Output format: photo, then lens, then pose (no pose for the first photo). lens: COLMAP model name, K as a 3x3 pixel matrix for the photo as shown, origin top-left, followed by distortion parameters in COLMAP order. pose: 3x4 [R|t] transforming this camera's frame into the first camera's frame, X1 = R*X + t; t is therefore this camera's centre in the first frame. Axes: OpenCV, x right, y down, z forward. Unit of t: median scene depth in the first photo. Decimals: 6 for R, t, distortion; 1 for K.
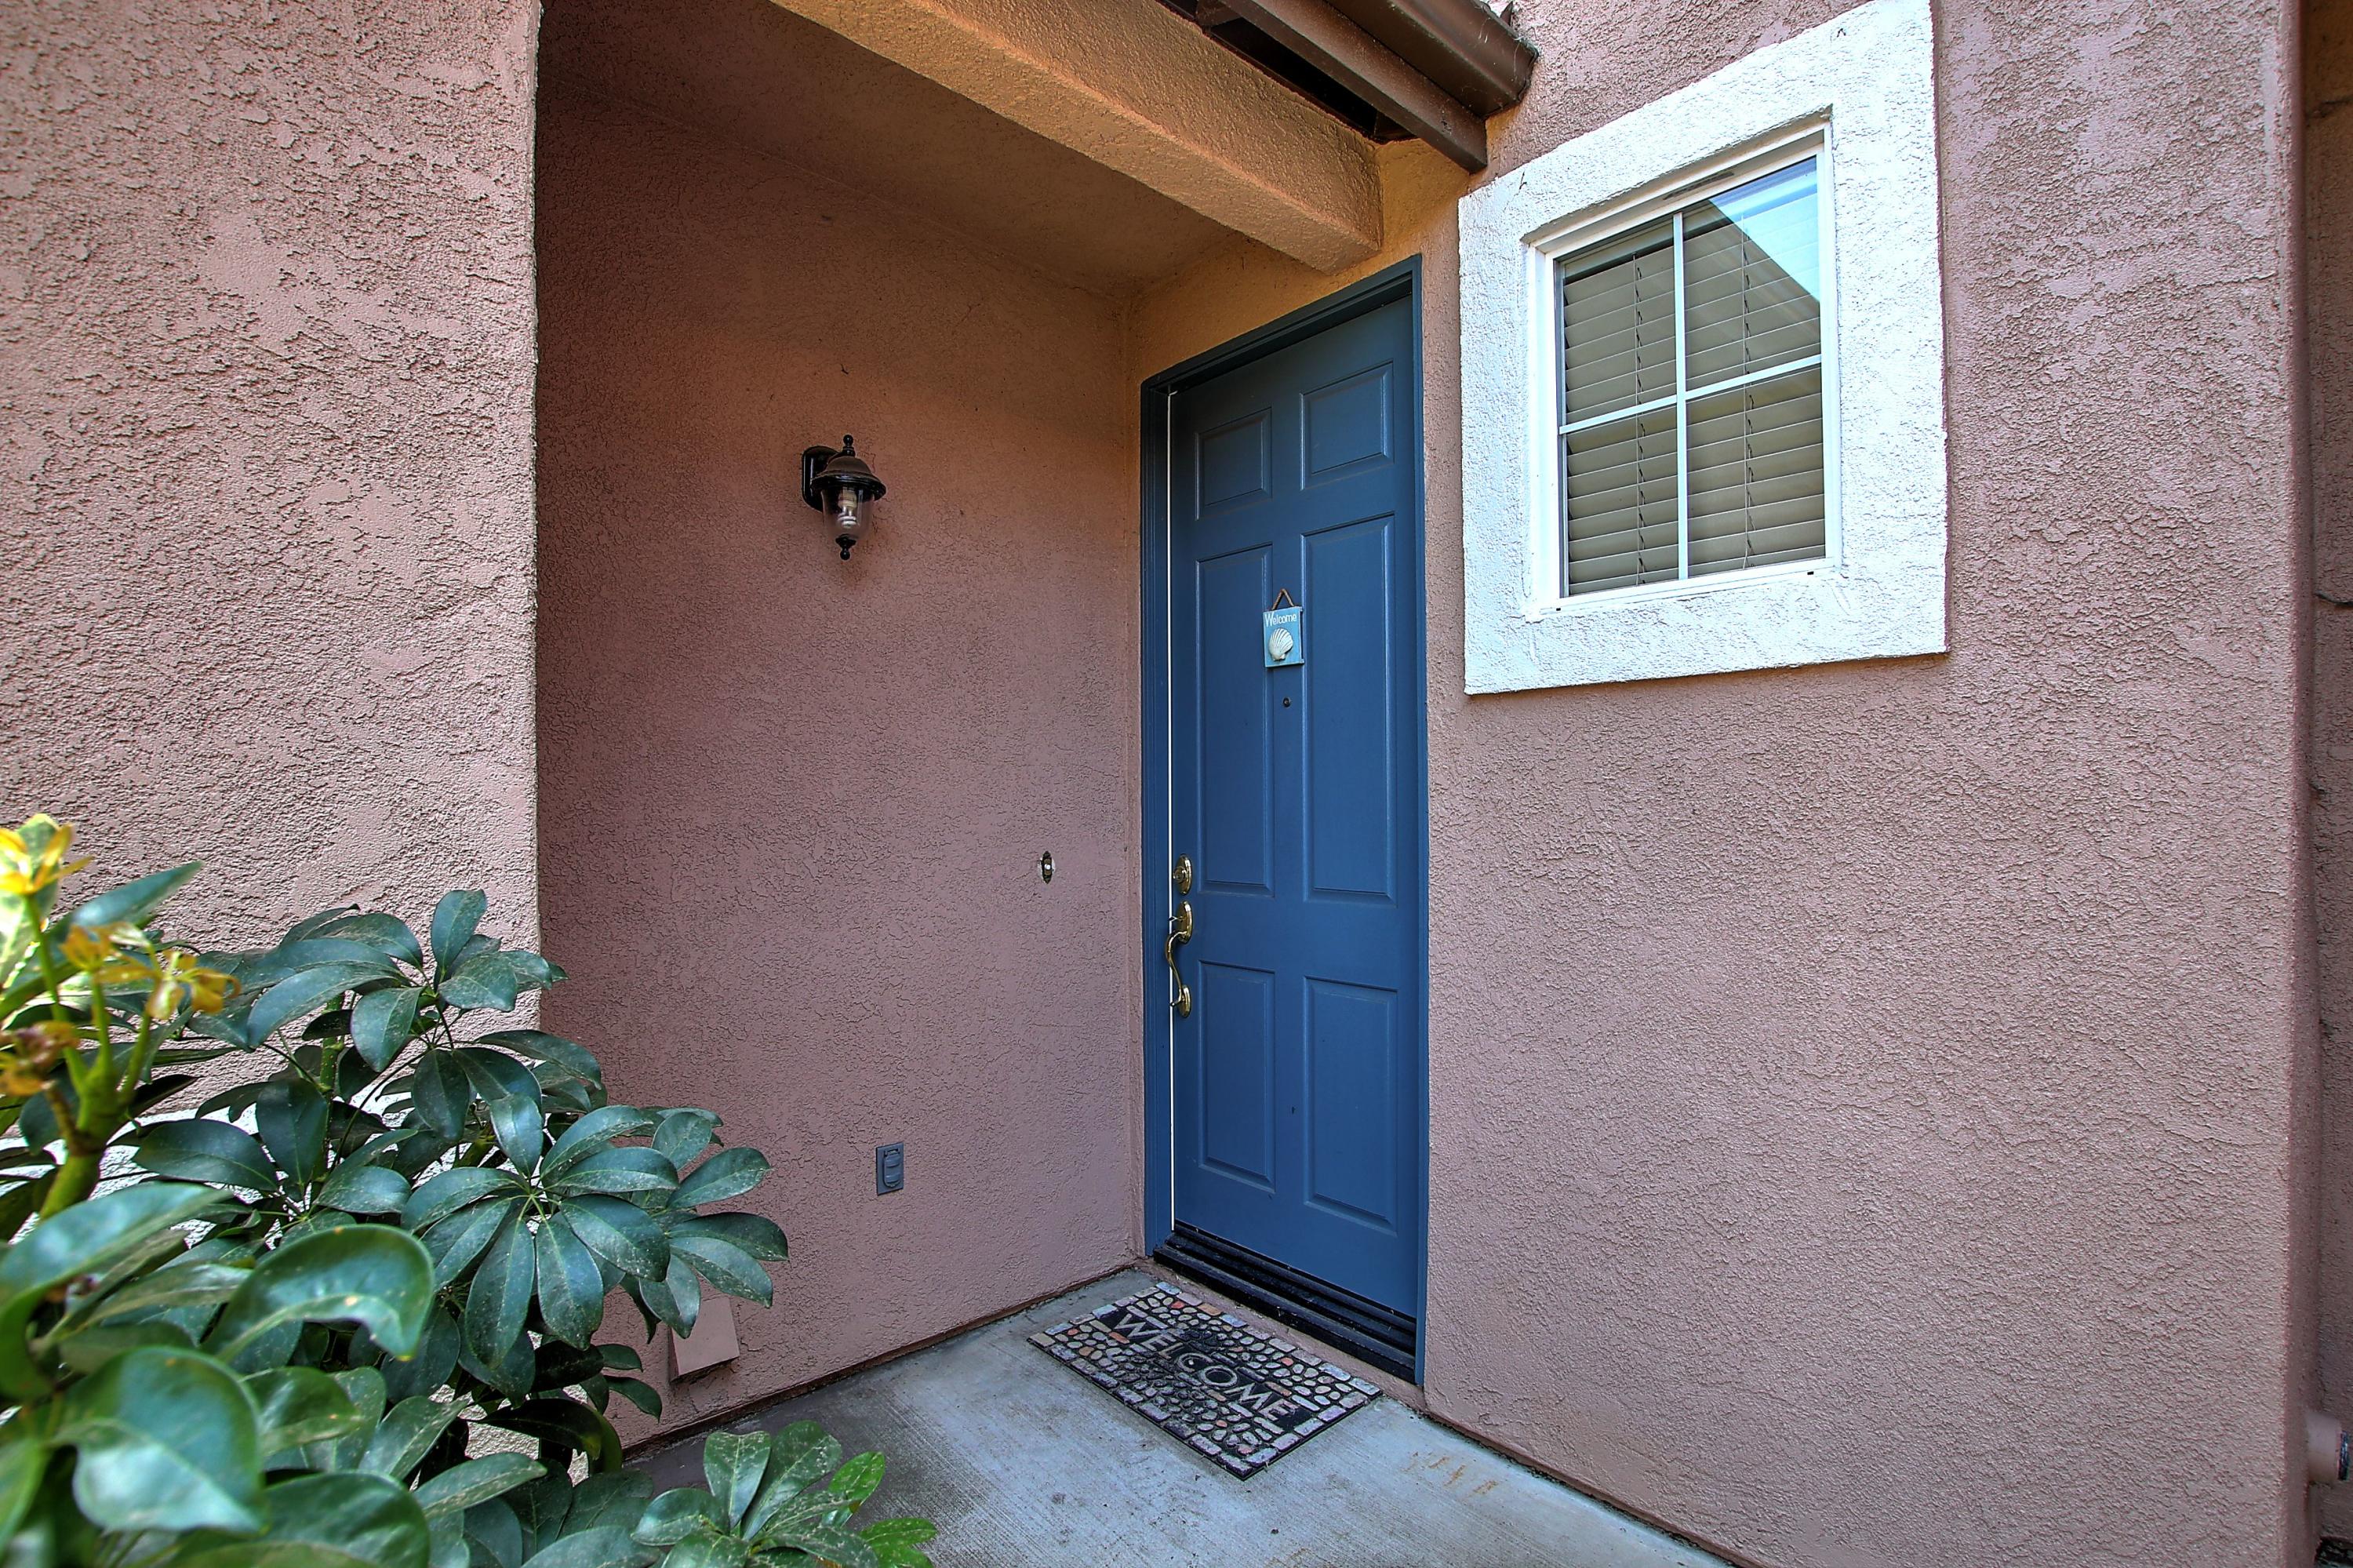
lens RADIAL K [[1067.9, 0, 1176.1], [0, 1067.9, 791.6], [0, 0, 1]] dist [-0.024528, 0.000075]
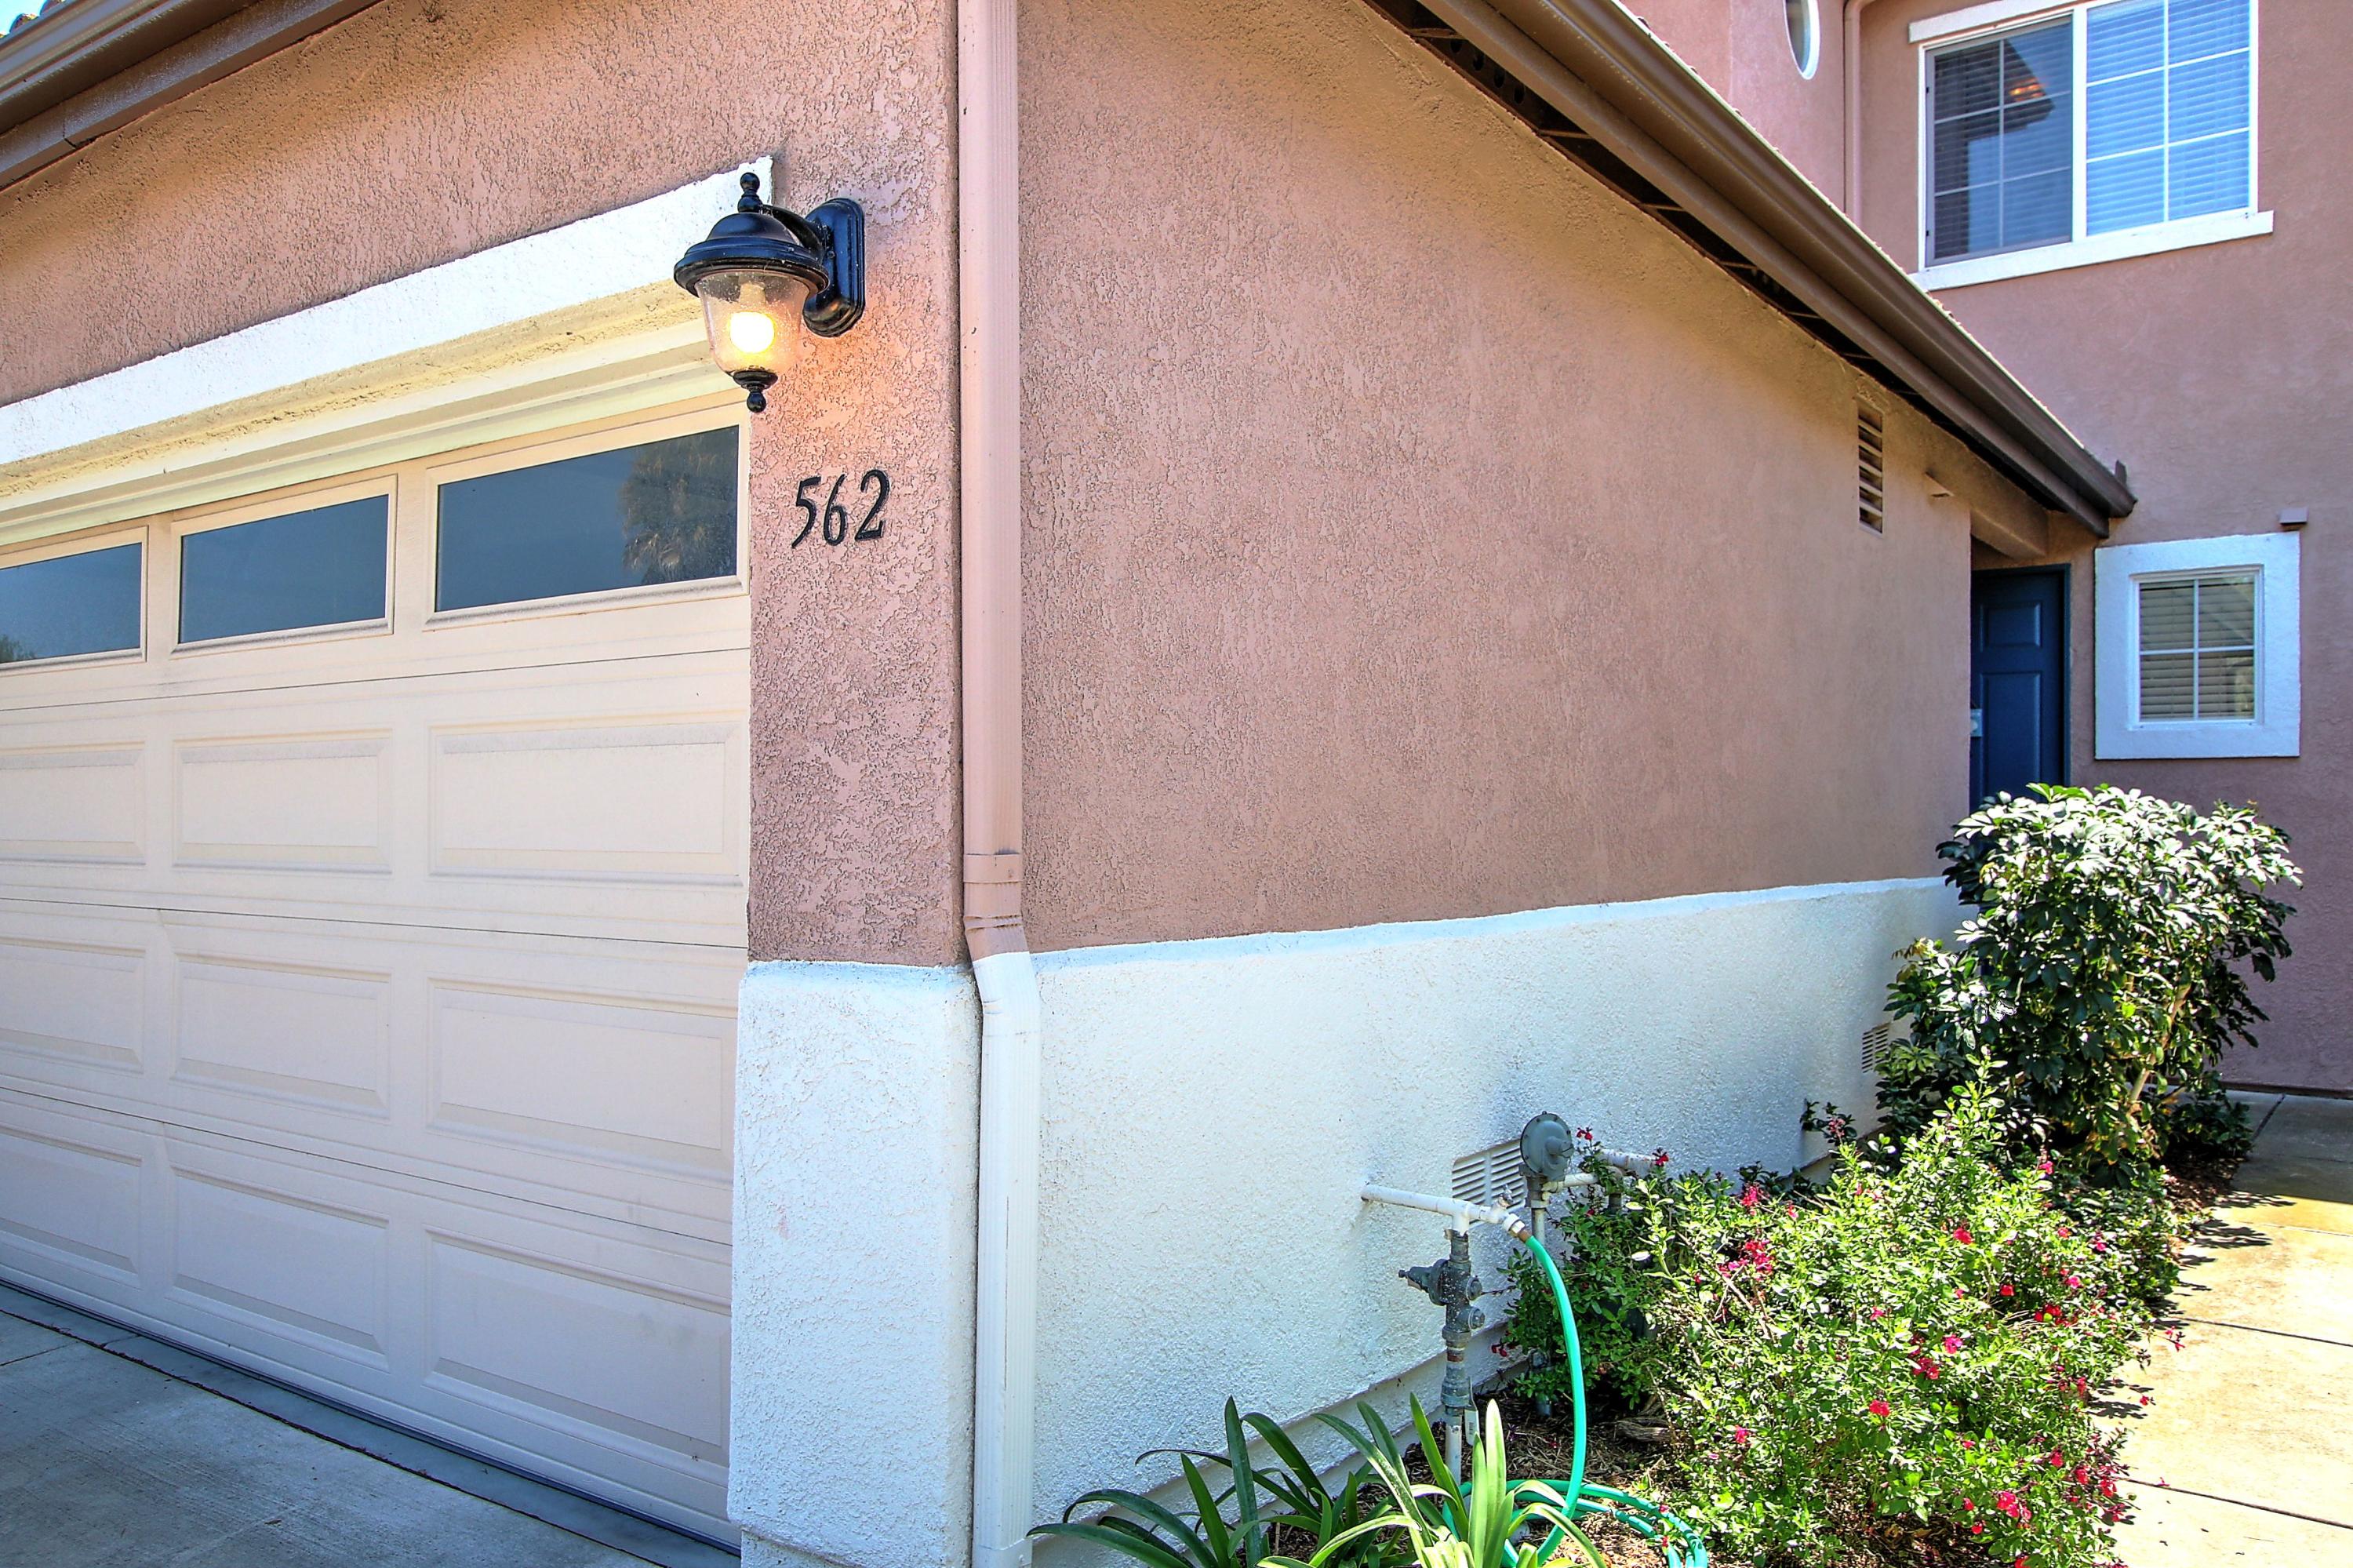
lens RADIAL K [[1788.7, 0, 1180.4], [0, 1788.7, 778.4], [0, 0, 1]] dist [0.040527, -0.000385]
pose [[0.981942, 0.007006, 0.189054, -2.783791], [-0.006664, 0.999975, -0.002445, -0.025284], [-0.189067, 0.001141, 0.981964, -2.872368]]
